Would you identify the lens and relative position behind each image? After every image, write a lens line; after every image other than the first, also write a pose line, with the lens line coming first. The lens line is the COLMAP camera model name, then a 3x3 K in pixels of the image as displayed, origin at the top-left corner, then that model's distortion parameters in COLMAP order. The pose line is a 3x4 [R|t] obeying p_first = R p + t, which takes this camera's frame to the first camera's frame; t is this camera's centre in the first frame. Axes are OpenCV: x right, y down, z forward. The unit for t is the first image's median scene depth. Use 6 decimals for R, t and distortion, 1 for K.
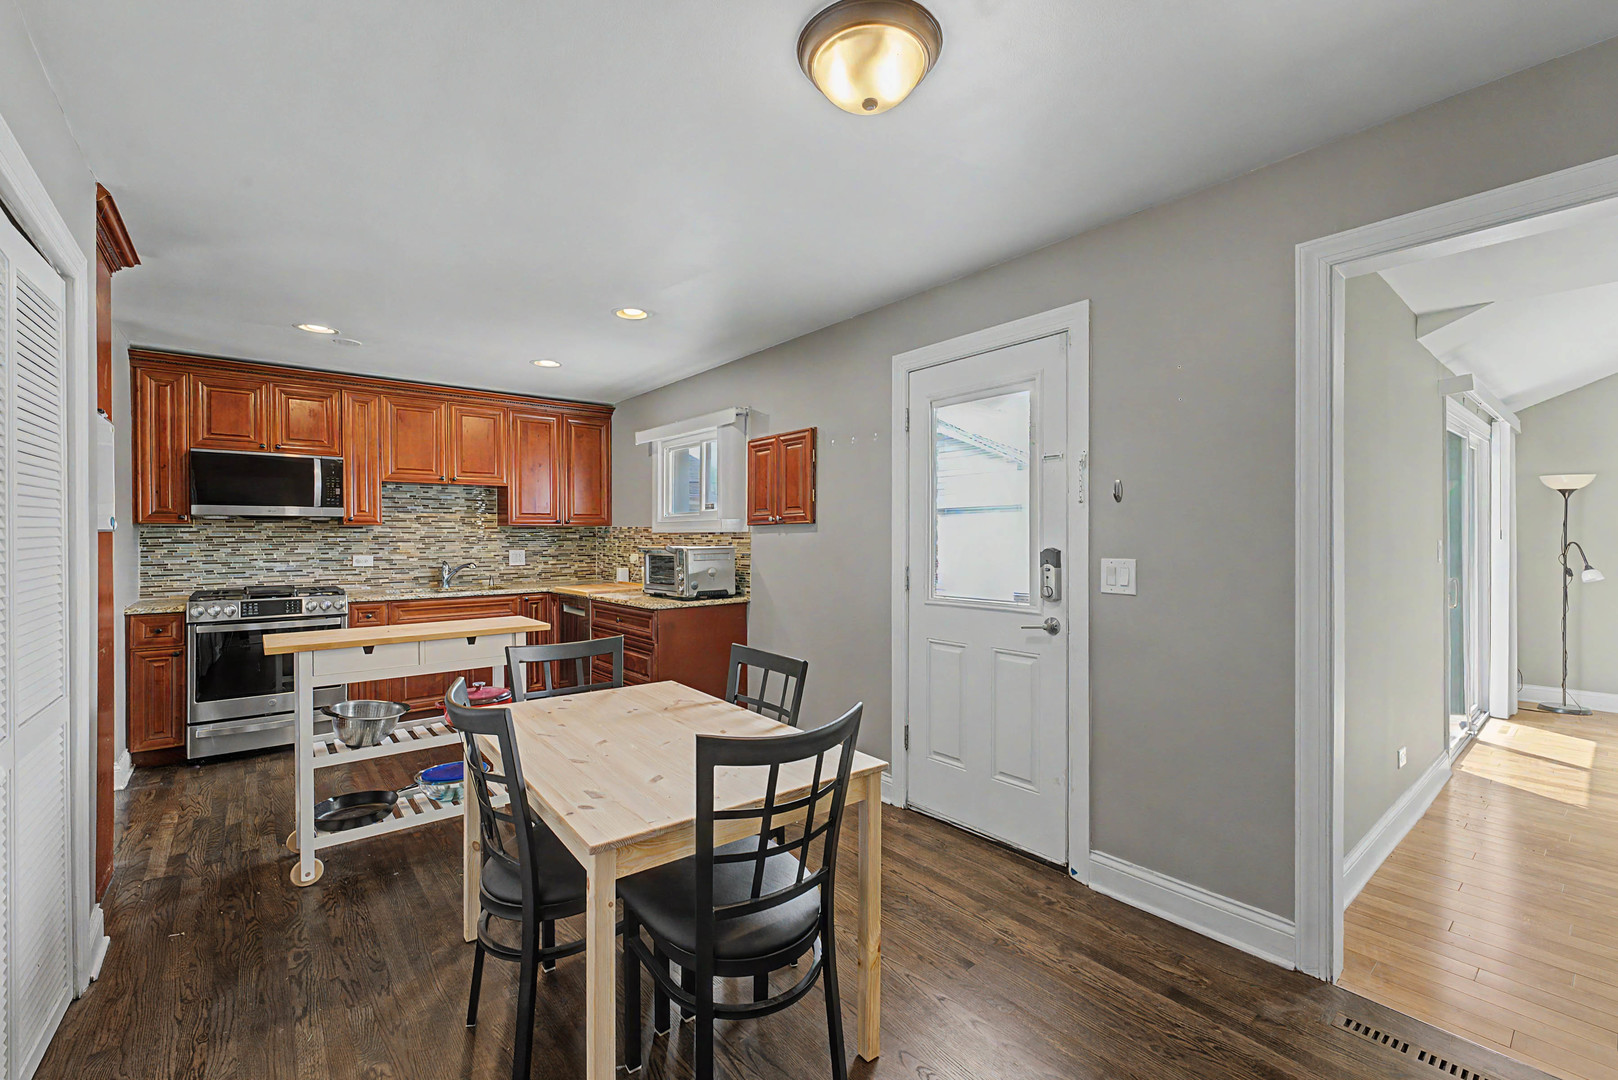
lens RADIAL K [[681.0, 0, 809.0], [0, 681.0, 540.0], [0, 0, 1]] dist [0.000243, -0.000024]
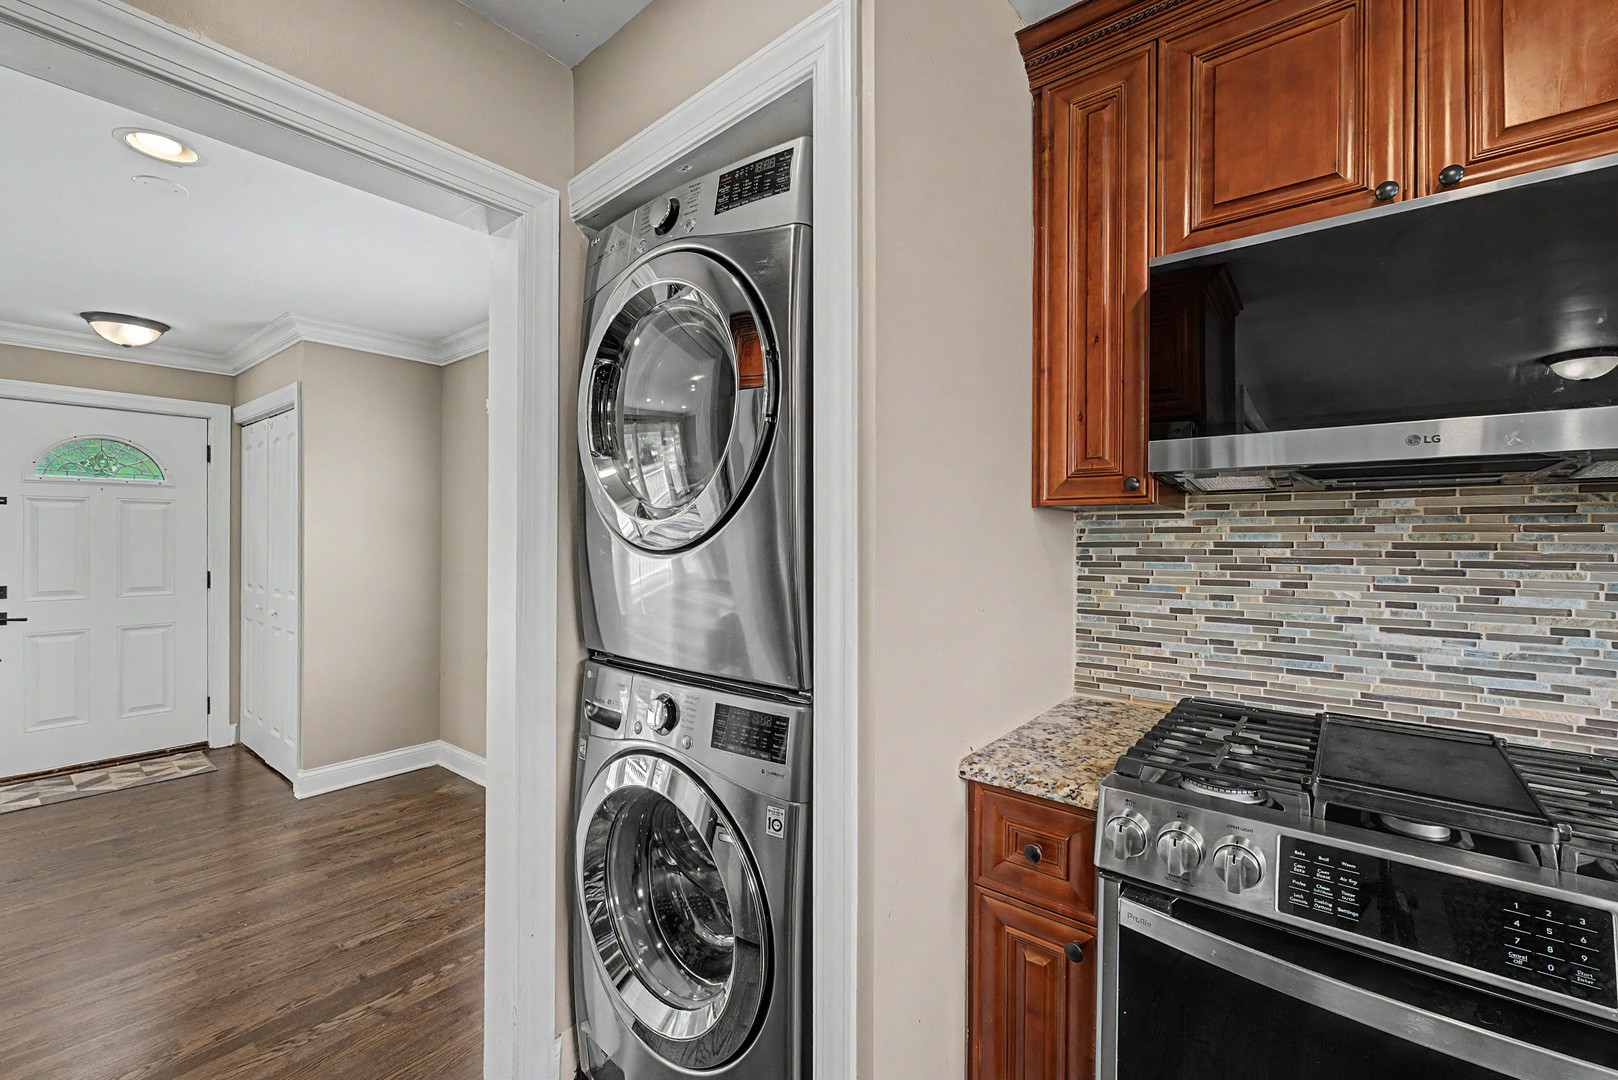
lens RADIAL K [[681.0, 0, 809.0], [0, 681.0, 540.0], [0, 0, 1]] dist [0.000243, -0.000024]
pose [[0.198844, 0.009157, -0.979988, -0.563631], [-0.010321, 0.999920, 0.007249, -0.006589], [0.979977, 0.008673, 0.198923, 0.700292]]
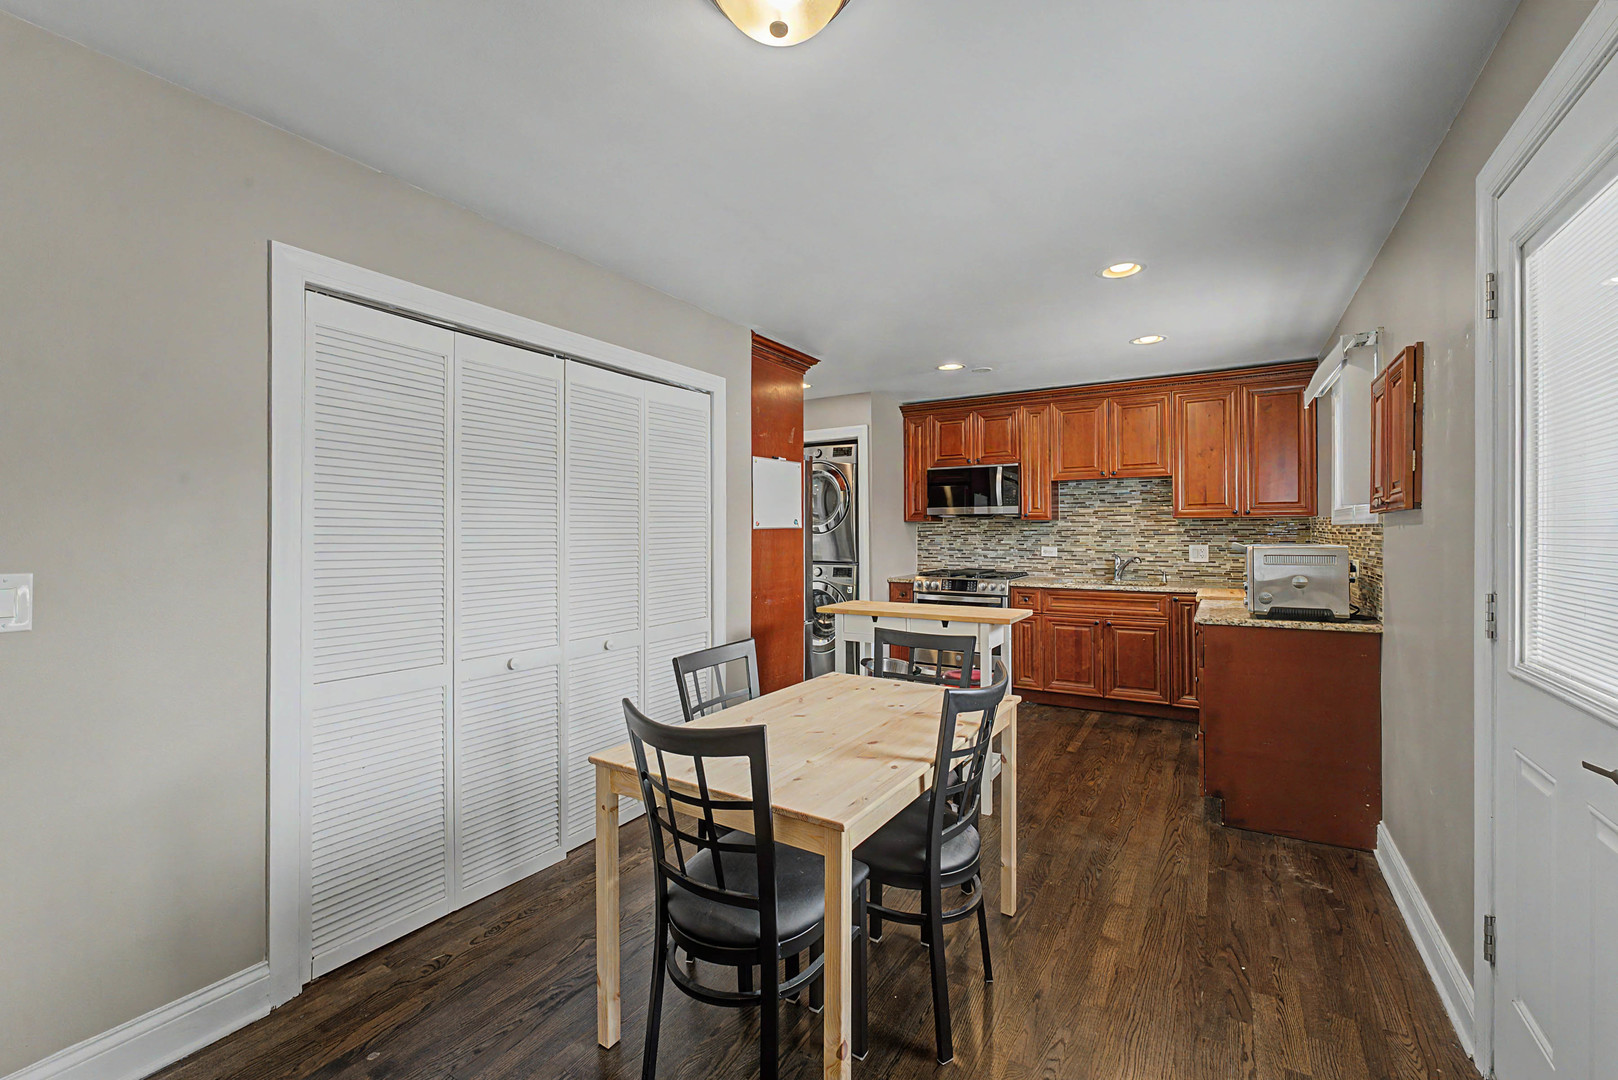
lens RADIAL K [[684.4, 0, 808.7], [0, 684.4, 529.2], [0, 0, 1]] dist [0.000136, -0.000011]
pose [[0.337218, -0.001507, -0.941425, 0.307368], [-0.003227, 0.999991, -0.002756, -0.002496], [0.941421, 0.003967, 0.337210, 0.257946]]
